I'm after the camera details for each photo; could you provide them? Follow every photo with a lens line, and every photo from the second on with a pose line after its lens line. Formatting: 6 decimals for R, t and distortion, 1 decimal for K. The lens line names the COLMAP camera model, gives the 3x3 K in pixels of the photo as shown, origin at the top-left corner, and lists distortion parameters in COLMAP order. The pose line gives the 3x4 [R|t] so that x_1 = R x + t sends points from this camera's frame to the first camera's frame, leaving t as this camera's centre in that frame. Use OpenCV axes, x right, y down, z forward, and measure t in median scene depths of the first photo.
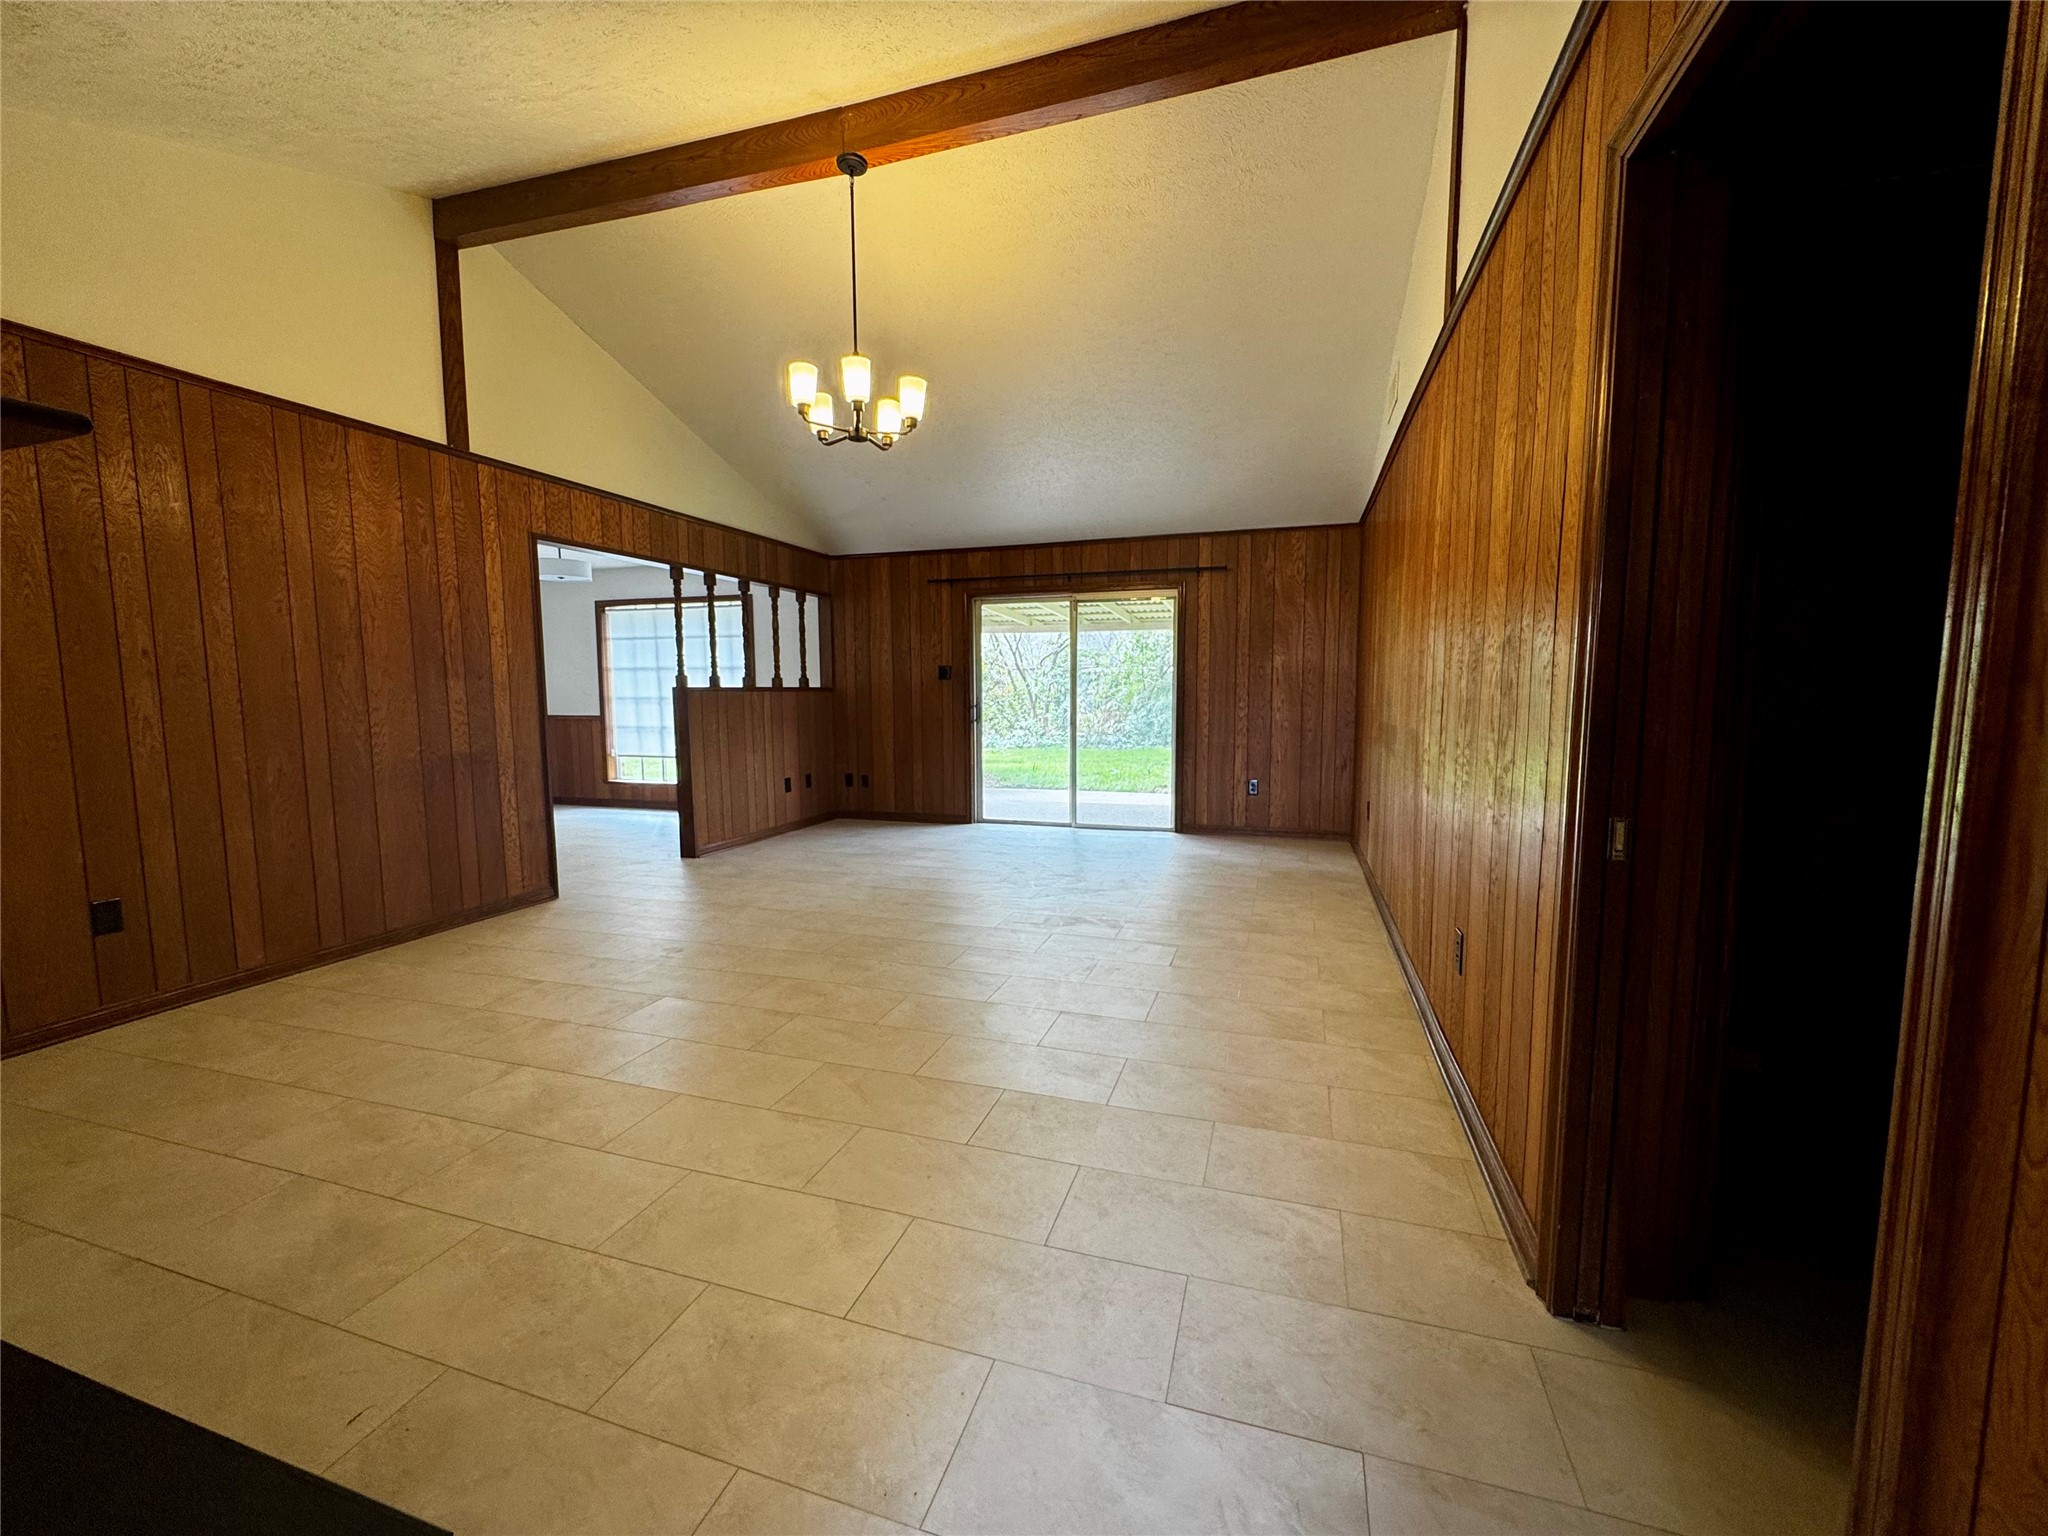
lens RADIAL K [[819.4, 0, 1020.4], [0, 819.4, 764.9], [0, 0, 1]] dist [-0.003515, -0.000037]
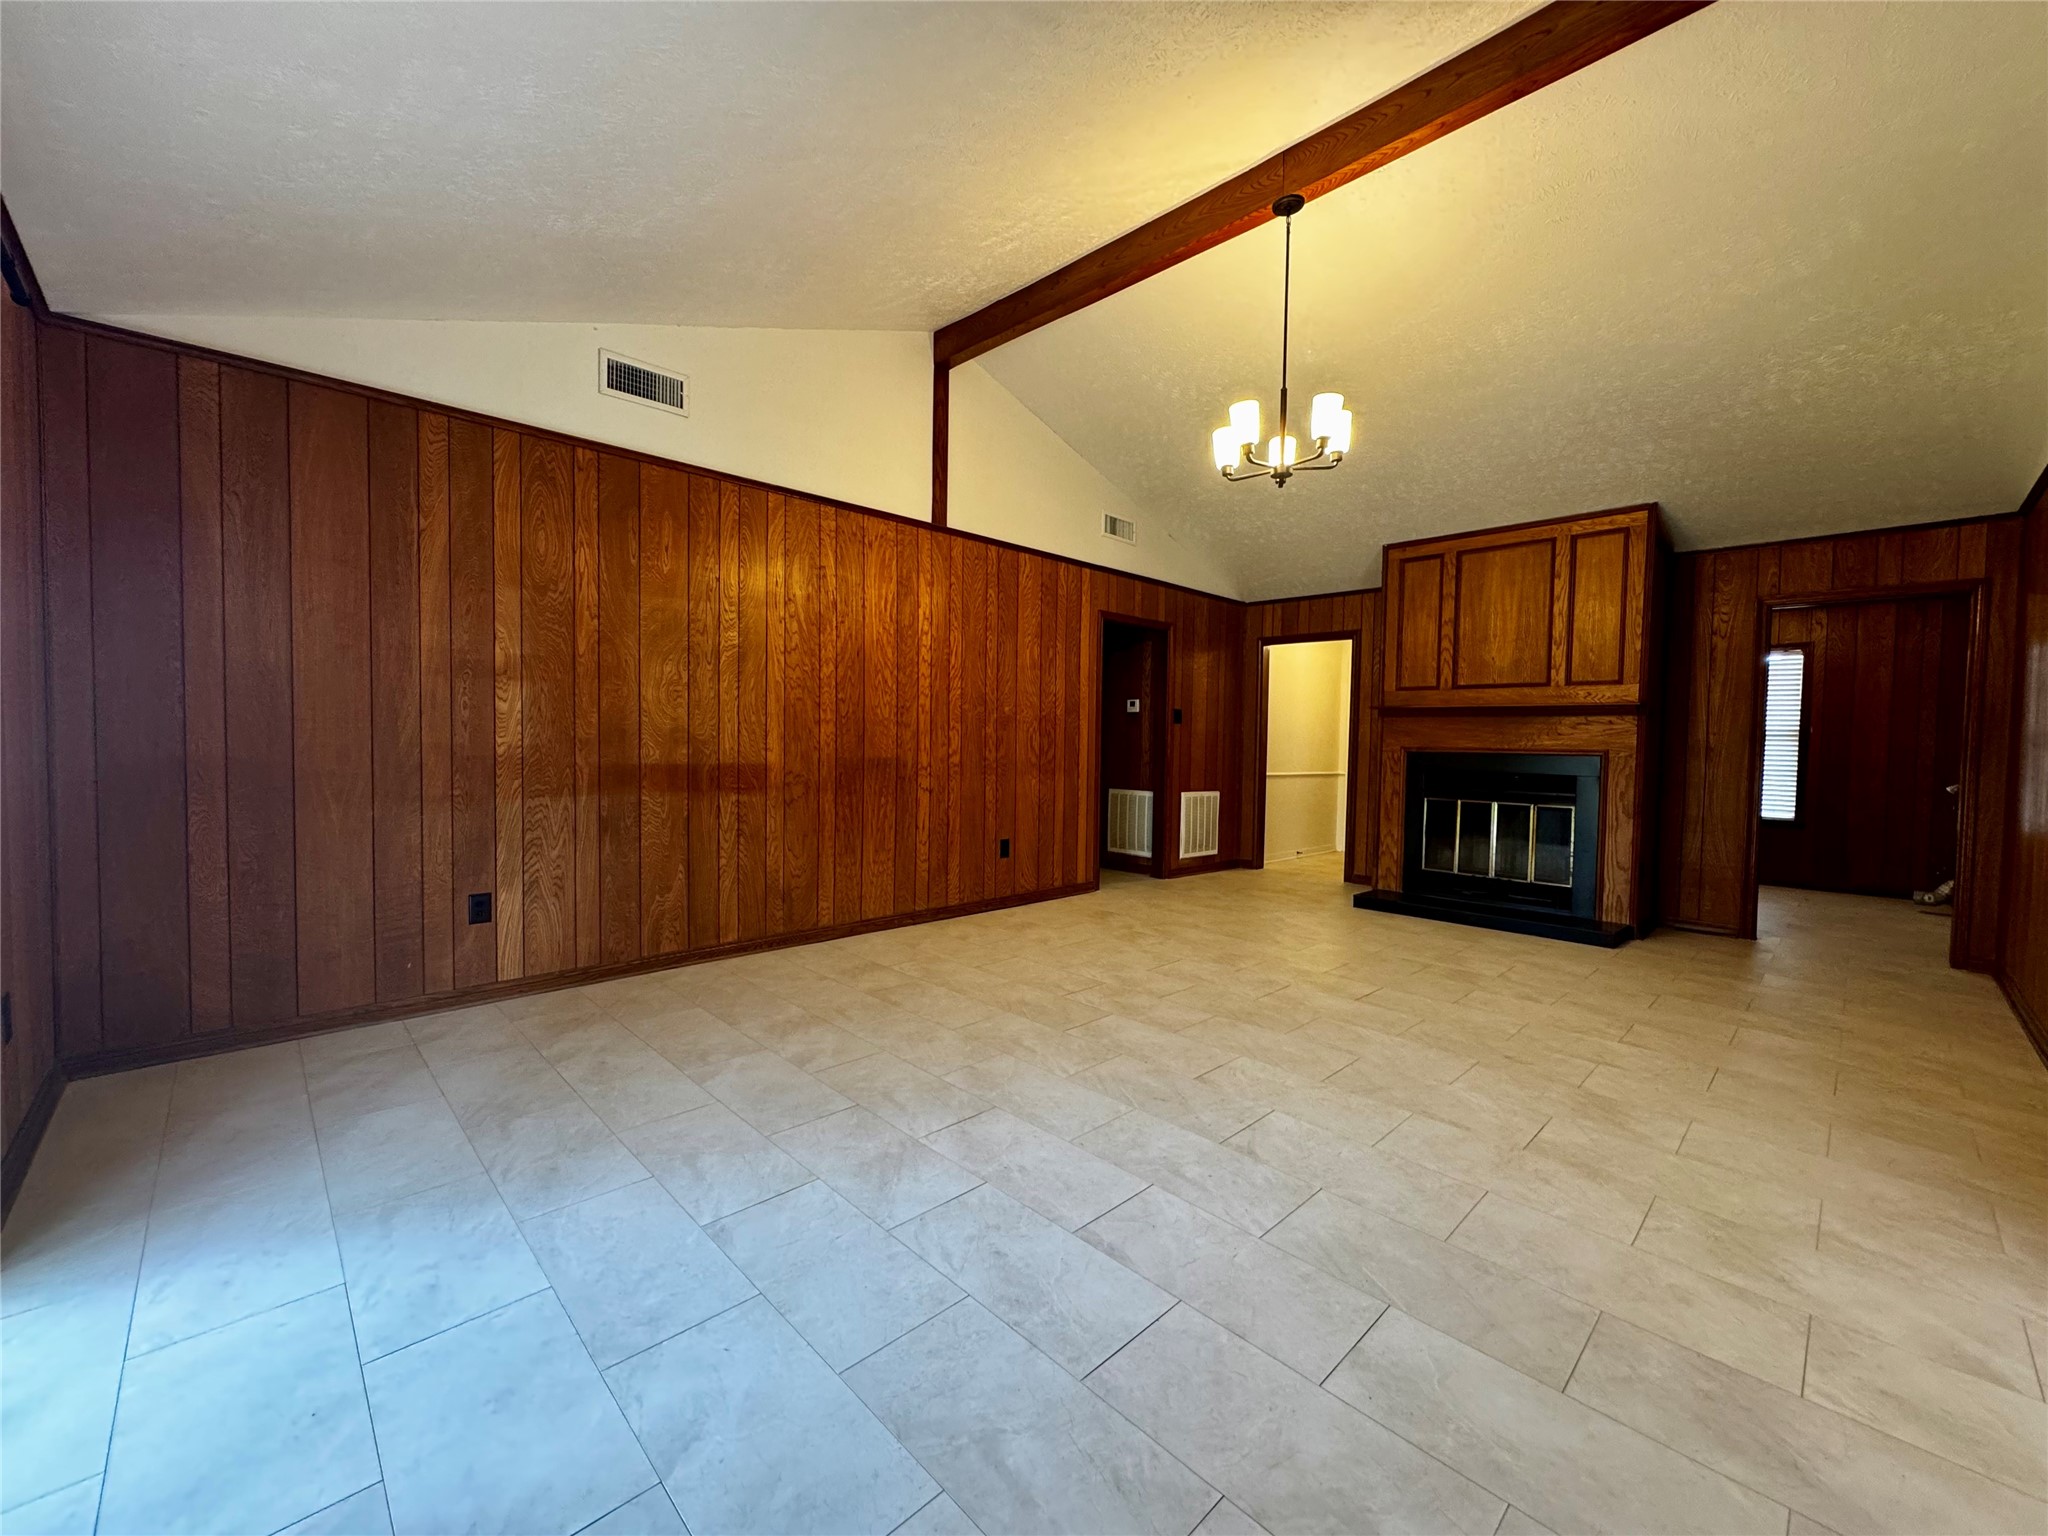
lens RADIAL K [[819.4, 0, 1026.1], [0, 819.4, 763.0], [0, 0, 1]] dist [-0.003515, -0.000037]
pose [[-0.886189, -0.021462, 0.462827, -0.294736], [0.031901, 0.993730, 0.107162, -0.131259], [-0.462225, 0.109731, -0.879947, 1.542249]]
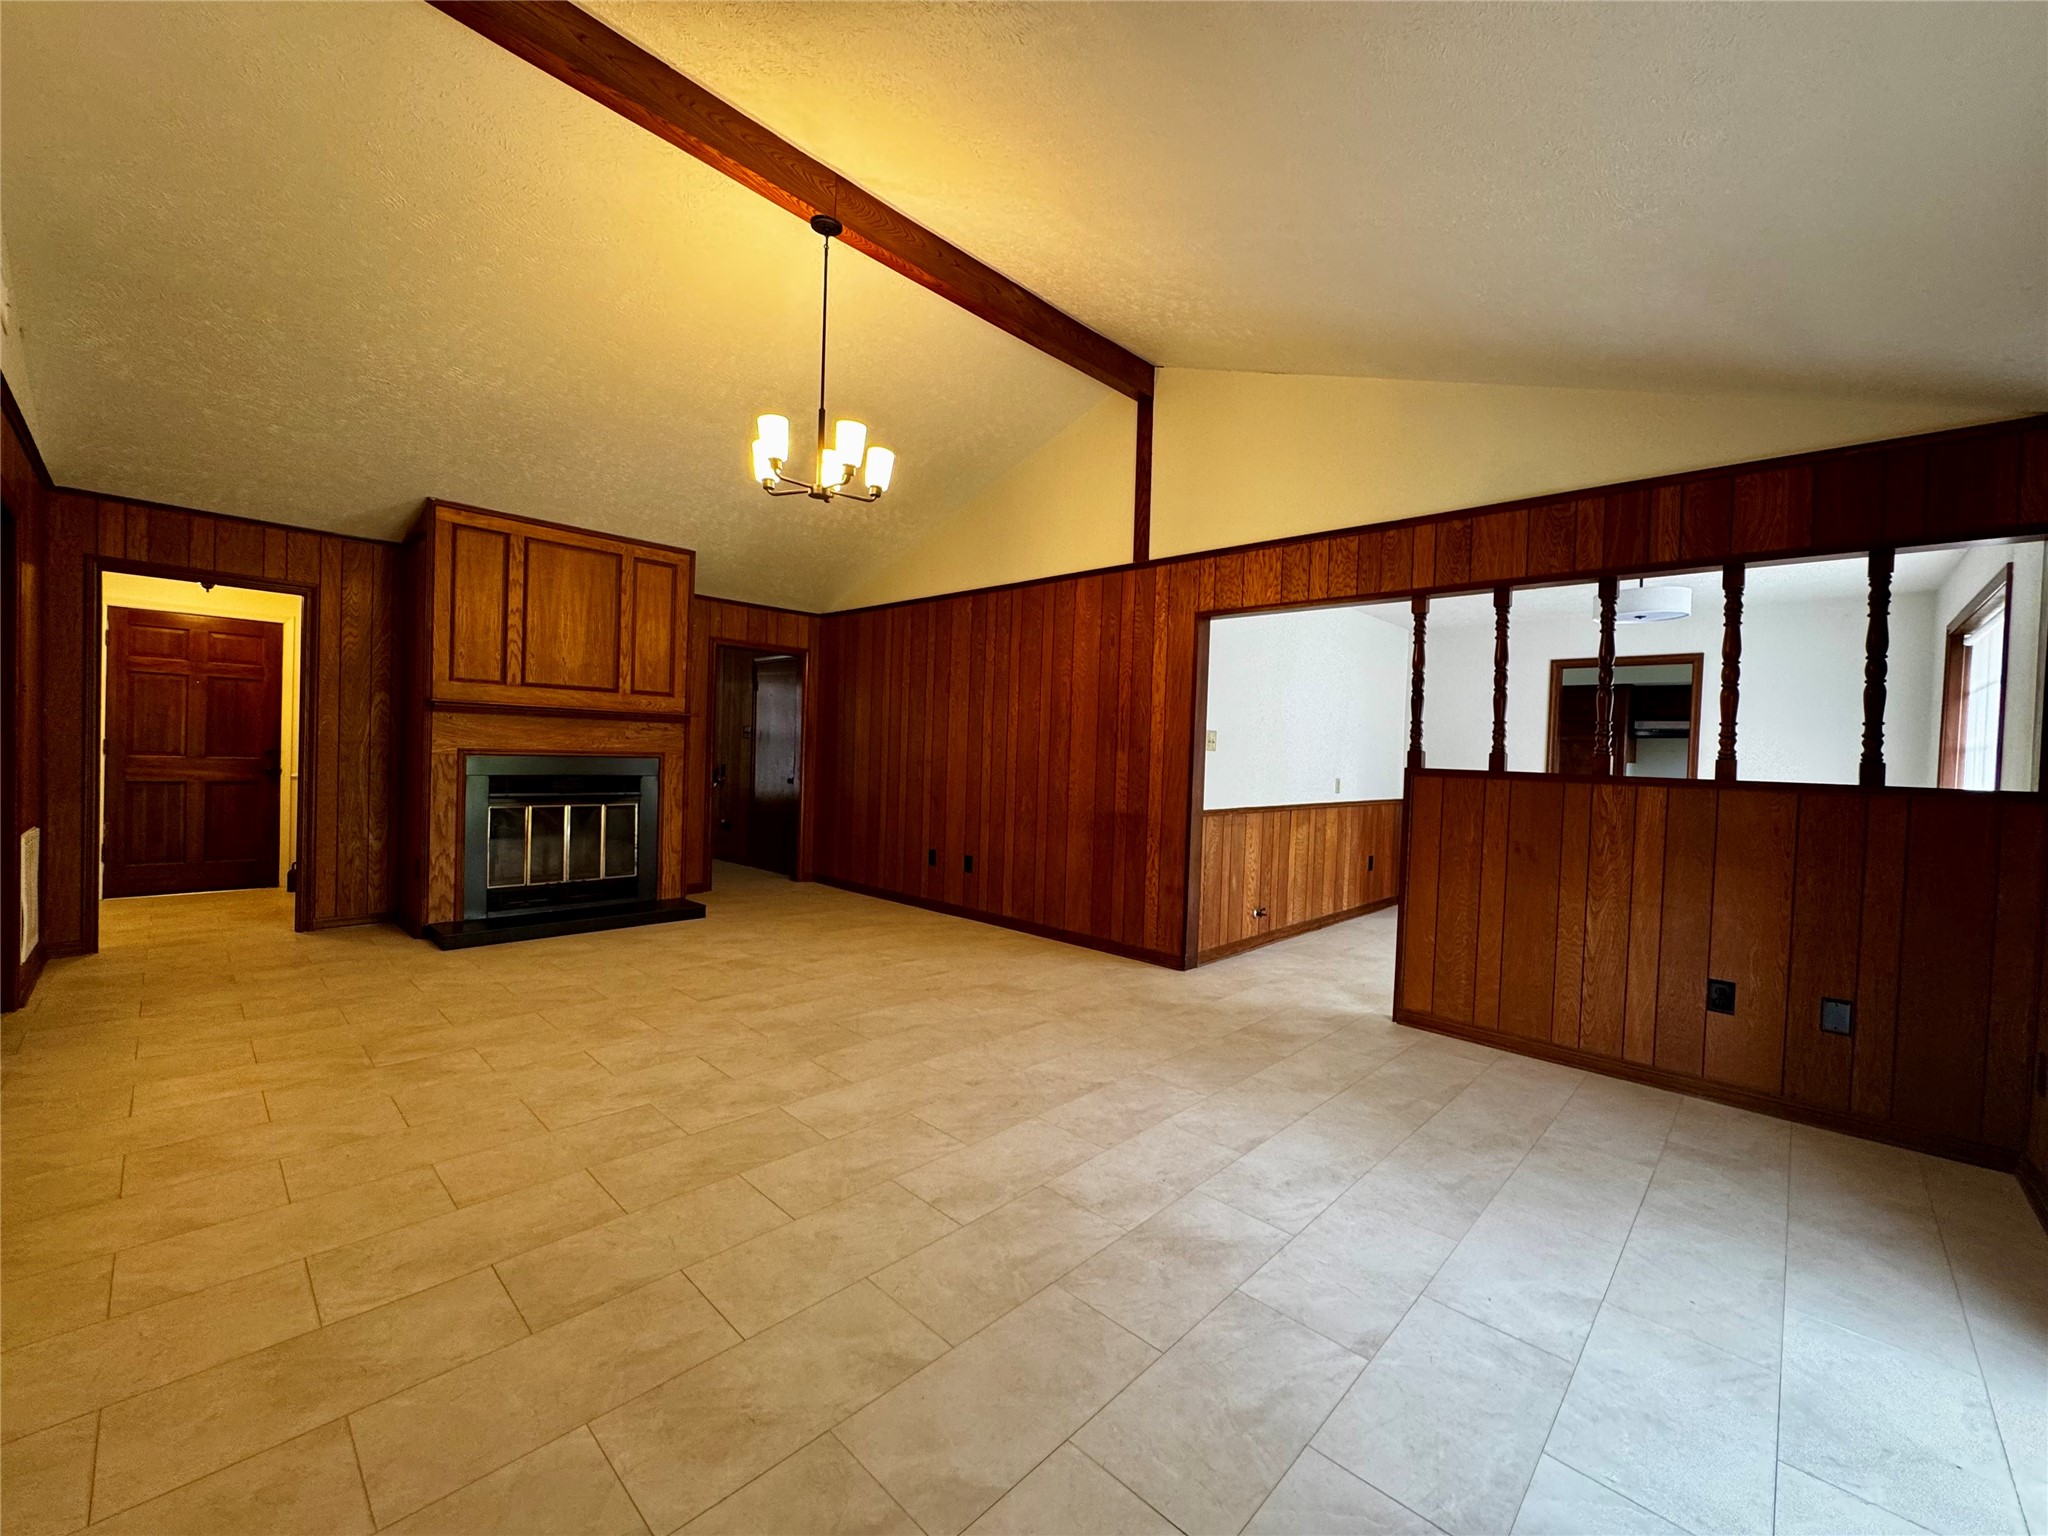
lens RADIAL K [[819.4, 0, 1024.4], [0, 819.4, 762.2], [0, 0, 1]] dist [-0.003515, -0.000037]
pose [[-0.428023, 0.003608, -0.903761, 0.434065], [-0.114391, 0.991733, 0.058134, -0.129847], [0.896499, 0.128265, -0.424072, 1.262521]]
